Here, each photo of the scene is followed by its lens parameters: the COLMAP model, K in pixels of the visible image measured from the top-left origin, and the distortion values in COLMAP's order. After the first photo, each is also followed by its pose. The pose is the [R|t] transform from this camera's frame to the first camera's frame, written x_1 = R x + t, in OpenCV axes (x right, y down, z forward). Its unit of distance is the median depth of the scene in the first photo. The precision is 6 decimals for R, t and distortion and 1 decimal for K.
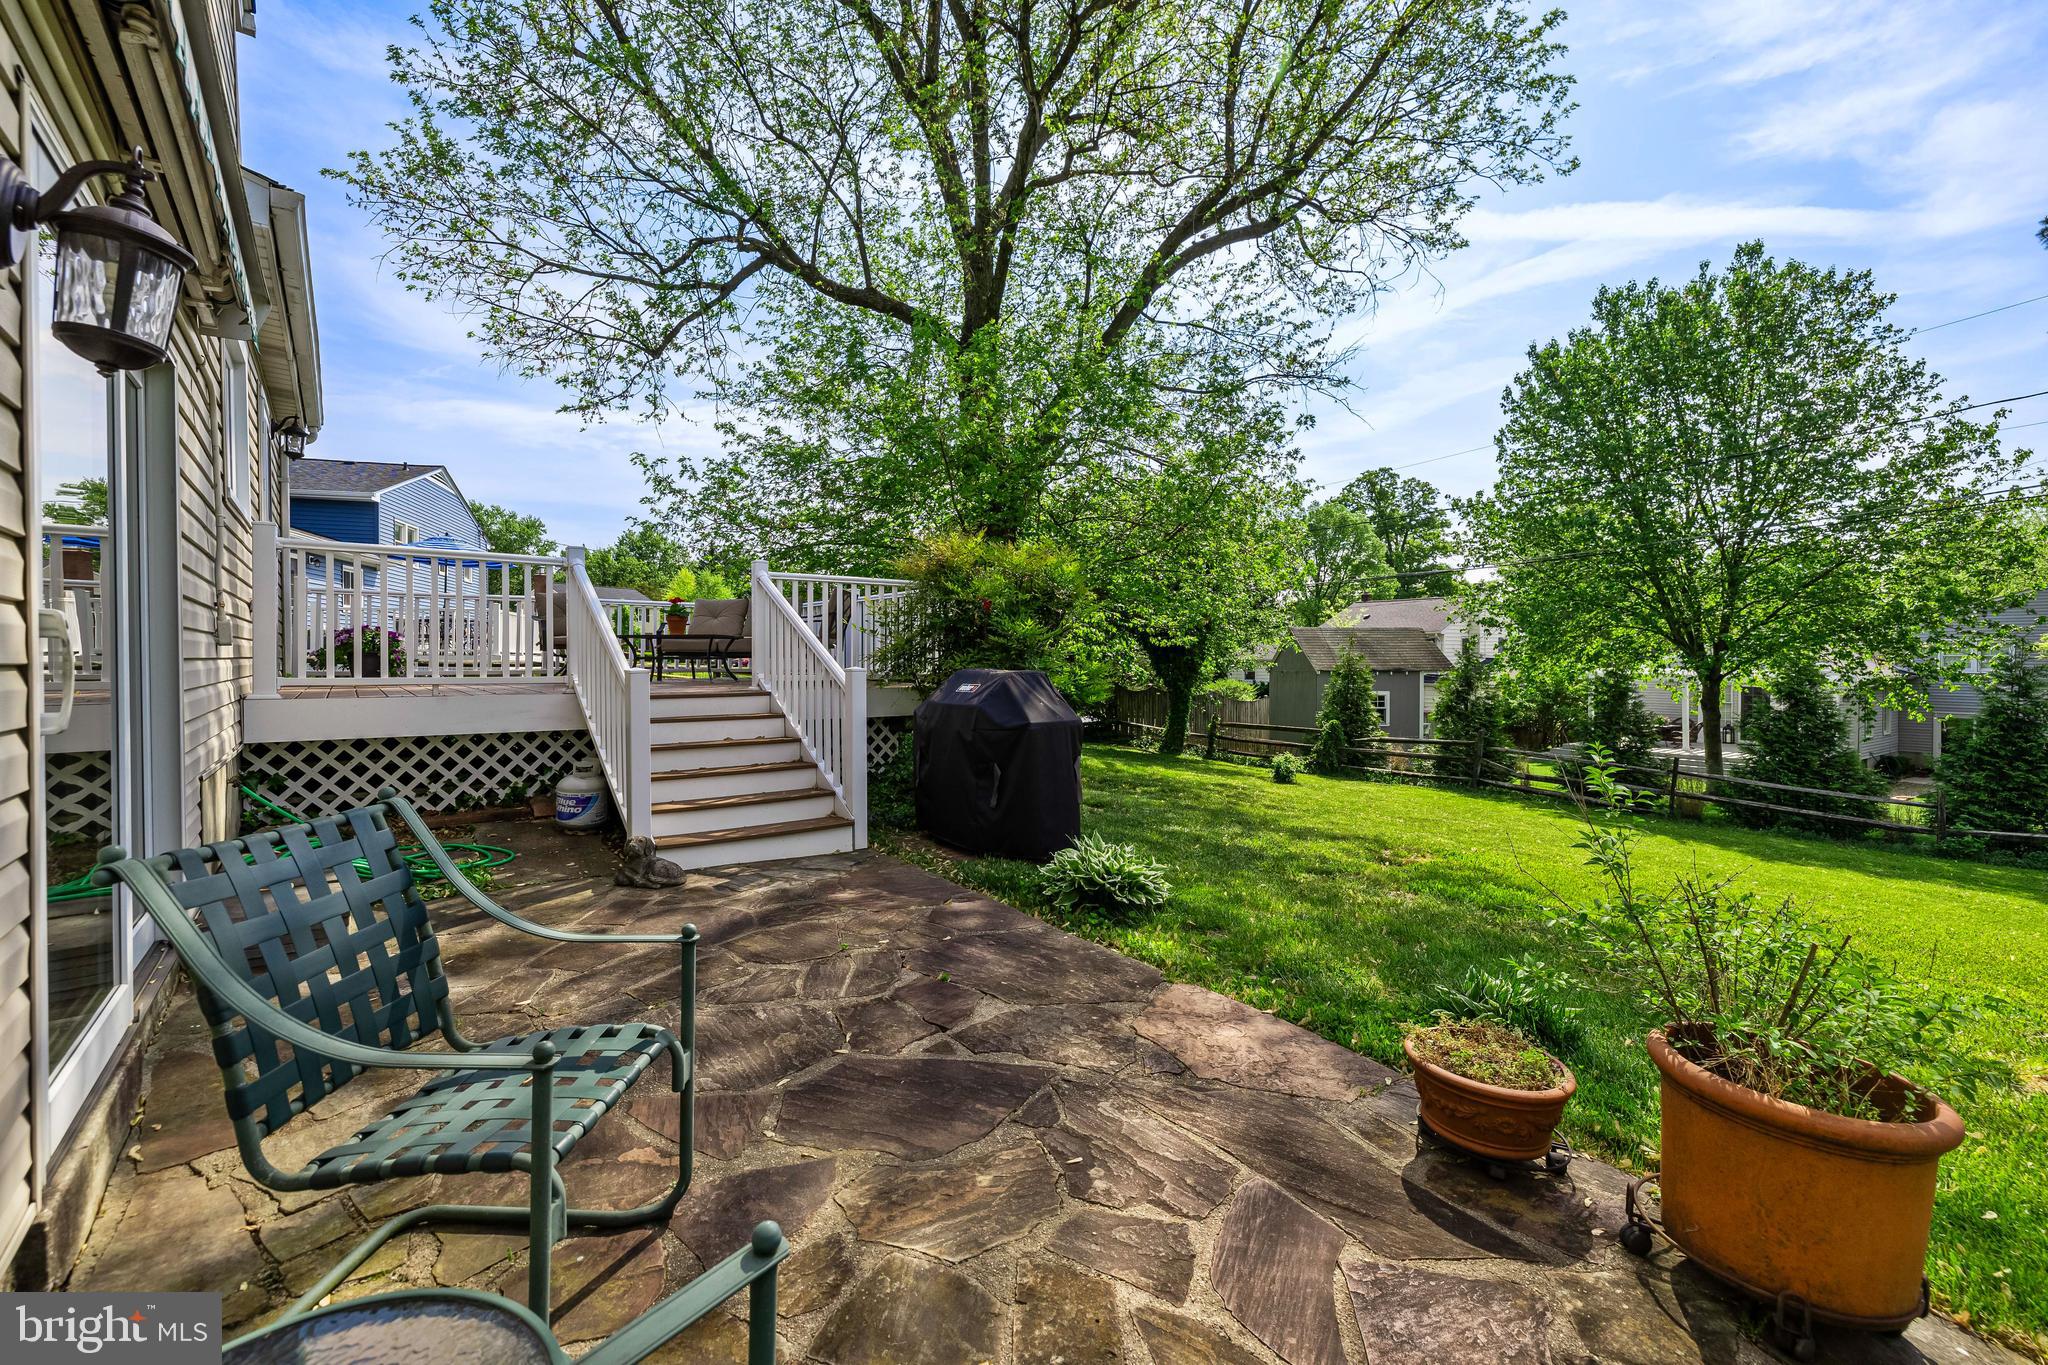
lens RADIAL K [[862.6, 0, 1032.6], [0, 862.6, 667.6], [0, 0, 1]] dist [-0.000601, -0.000106]
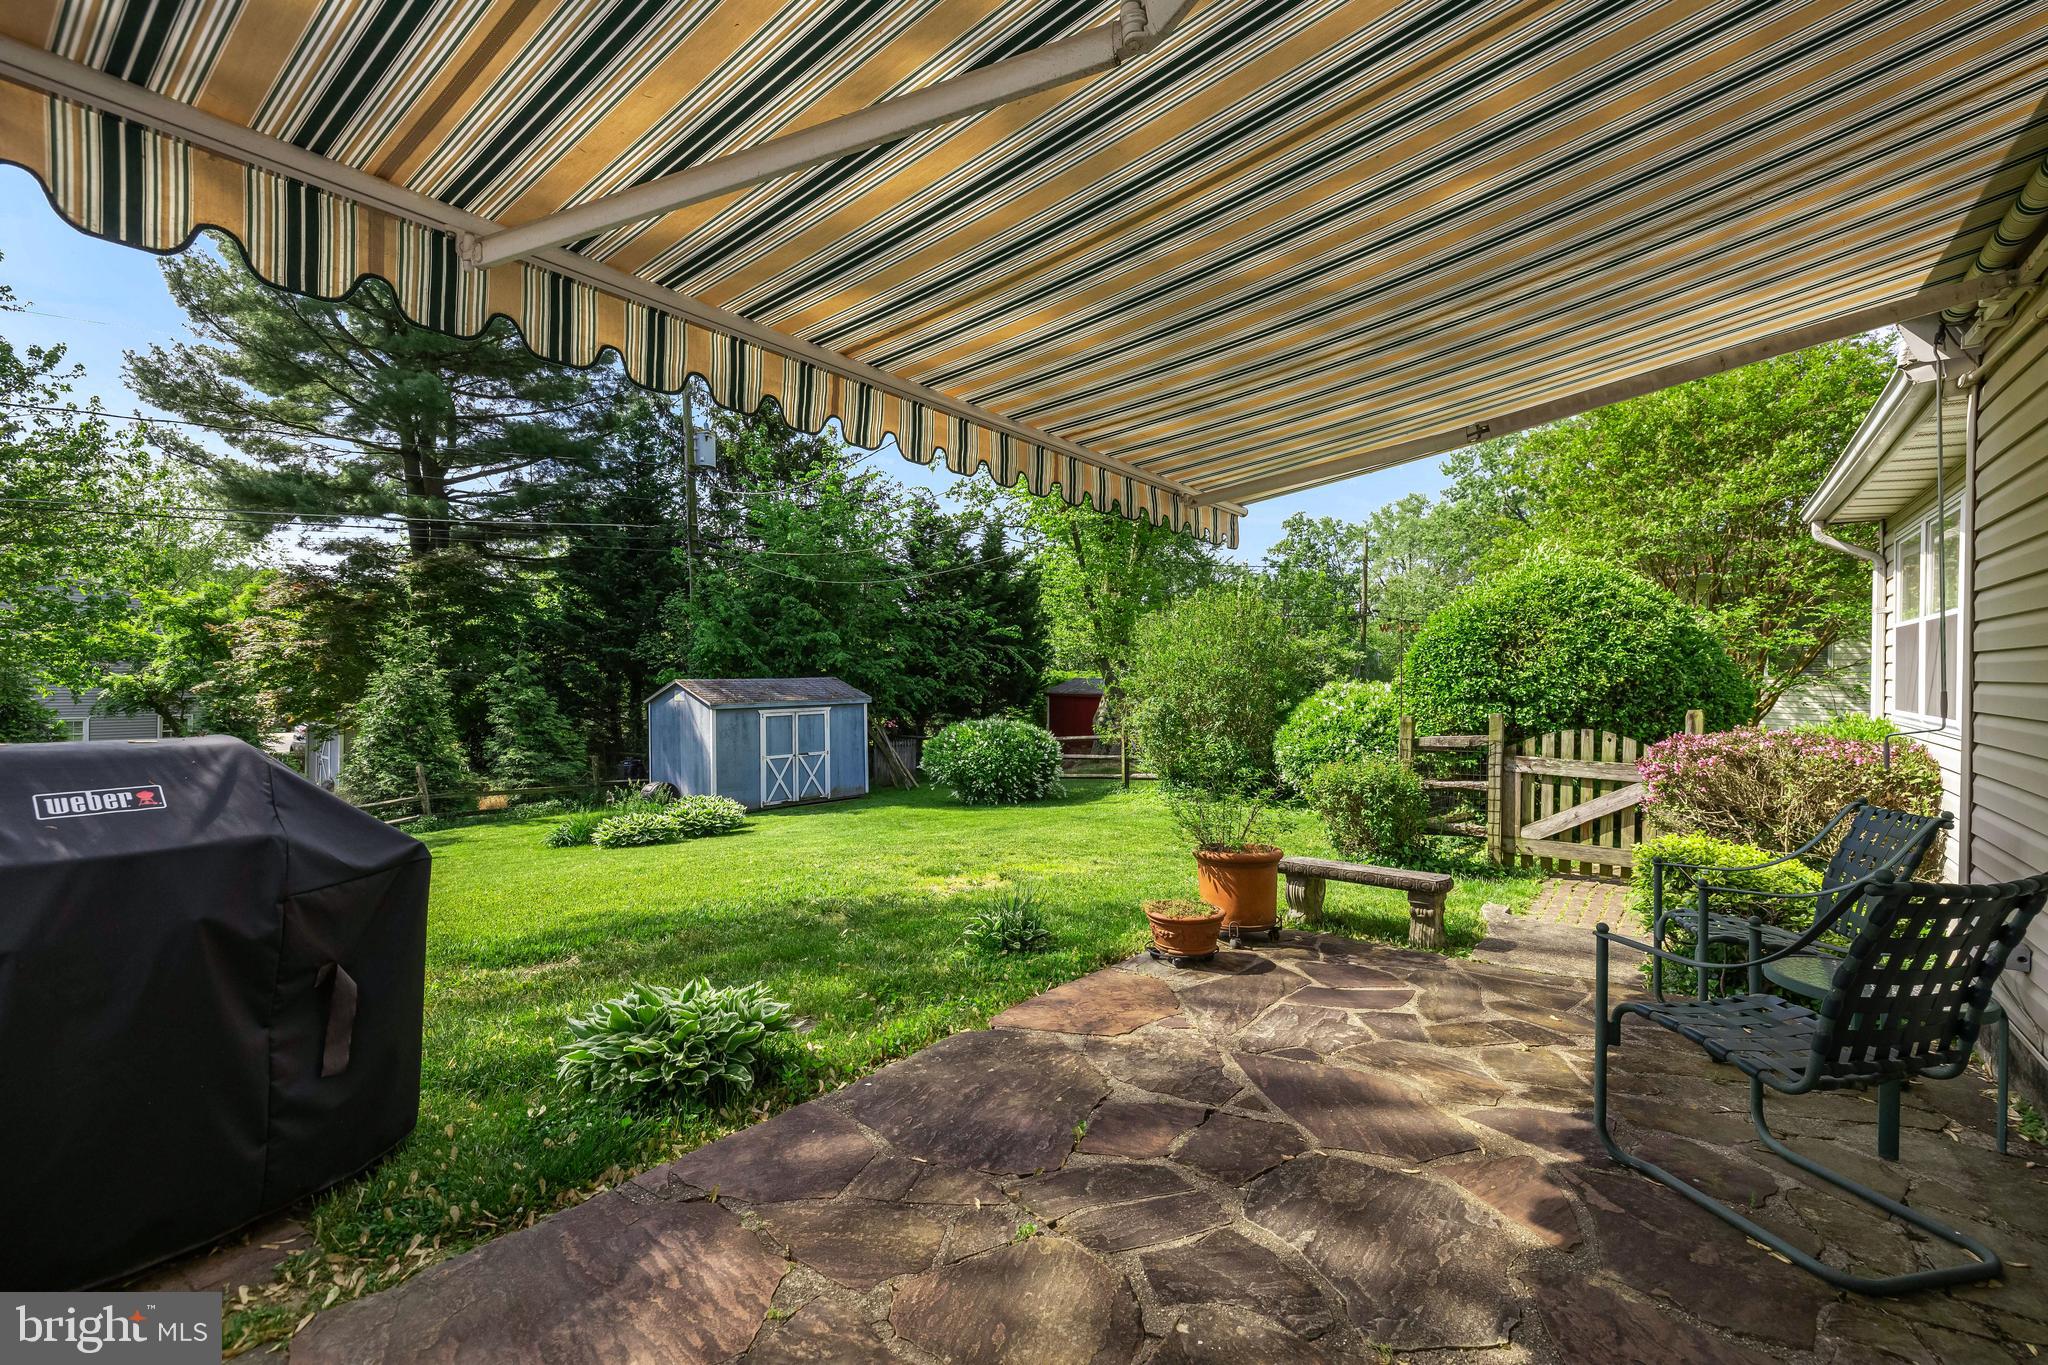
lens RADIAL K [[862.6, 0, 1033.9], [0, 862.6, 679.1], [0, 0, 1]] dist [-0.000601, -0.000106]
pose [[-0.247528, -0.022159, 0.968627, -0.216941], [-0.007322, 0.999753, 0.021000, -0.014455], [-0.968853, -0.001895, -0.247629, 0.325666]]
